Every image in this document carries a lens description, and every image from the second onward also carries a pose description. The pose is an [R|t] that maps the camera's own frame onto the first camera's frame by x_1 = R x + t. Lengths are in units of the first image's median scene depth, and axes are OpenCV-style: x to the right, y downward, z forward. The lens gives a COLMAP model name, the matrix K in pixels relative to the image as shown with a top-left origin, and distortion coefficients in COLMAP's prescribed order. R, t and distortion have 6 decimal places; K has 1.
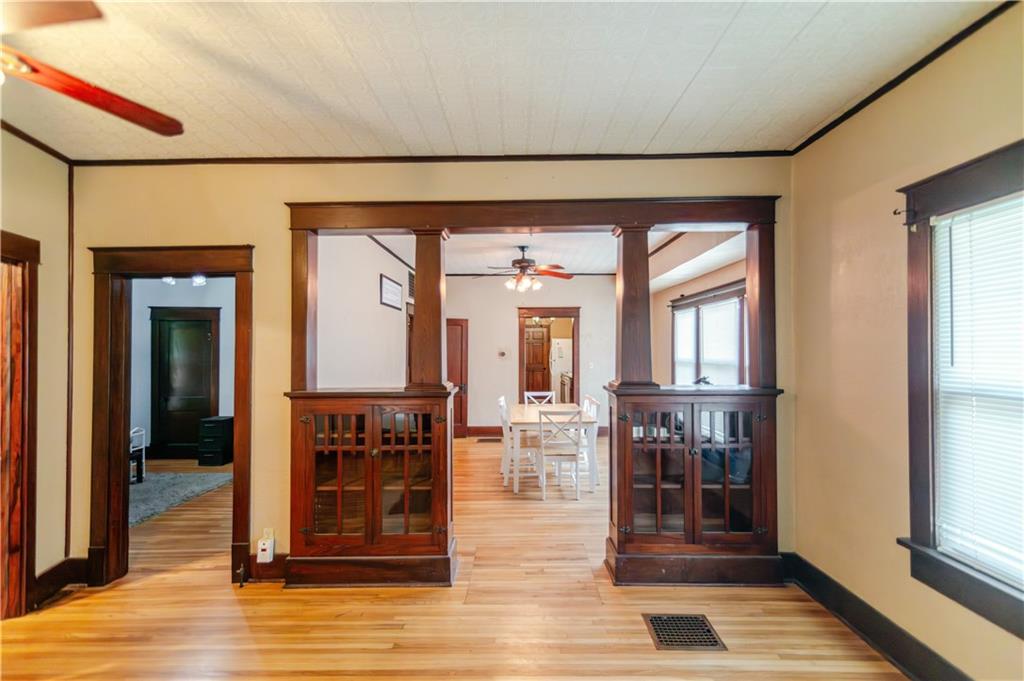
lens RADIAL K [[459.6, 0, 519.5], [0, 459.6, 345.0], [0, 0, 1]] dist [0.021461, -0.001934]
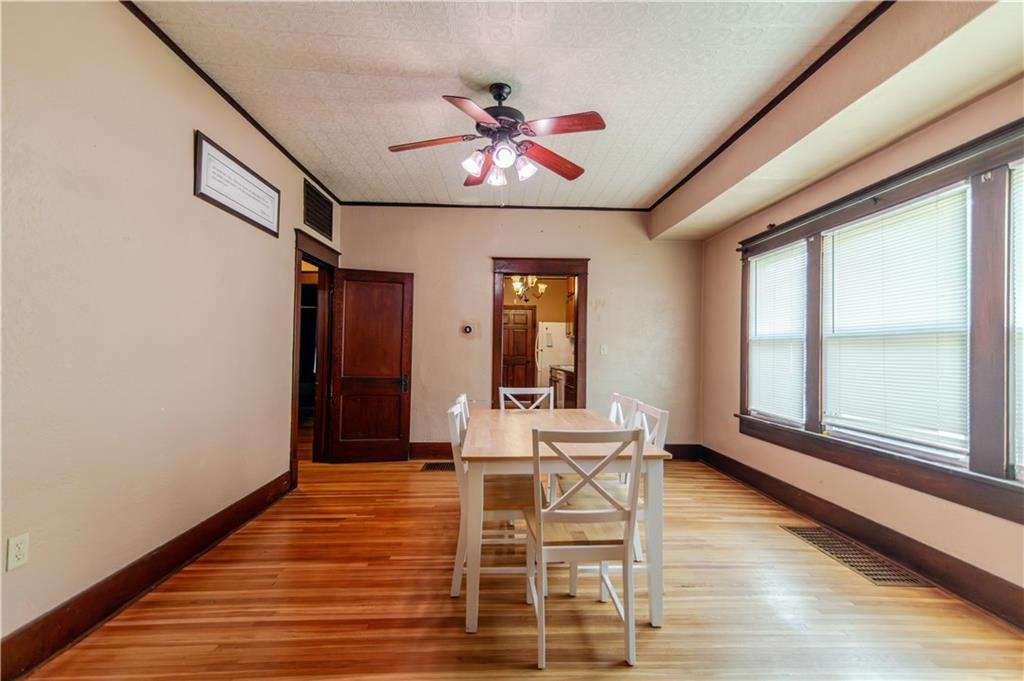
lens RADIAL K [[459.6, 0, 517.6], [0, 459.6, 339.1], [0, 0, 1]] dist [0.021461, -0.001934]
pose [[0.999071, 0.015490, 0.040223, 0.008837], [-0.014797, 0.999738, -0.017480, 0.049501], [-0.040483, 0.016868, 0.999038, 0.408921]]
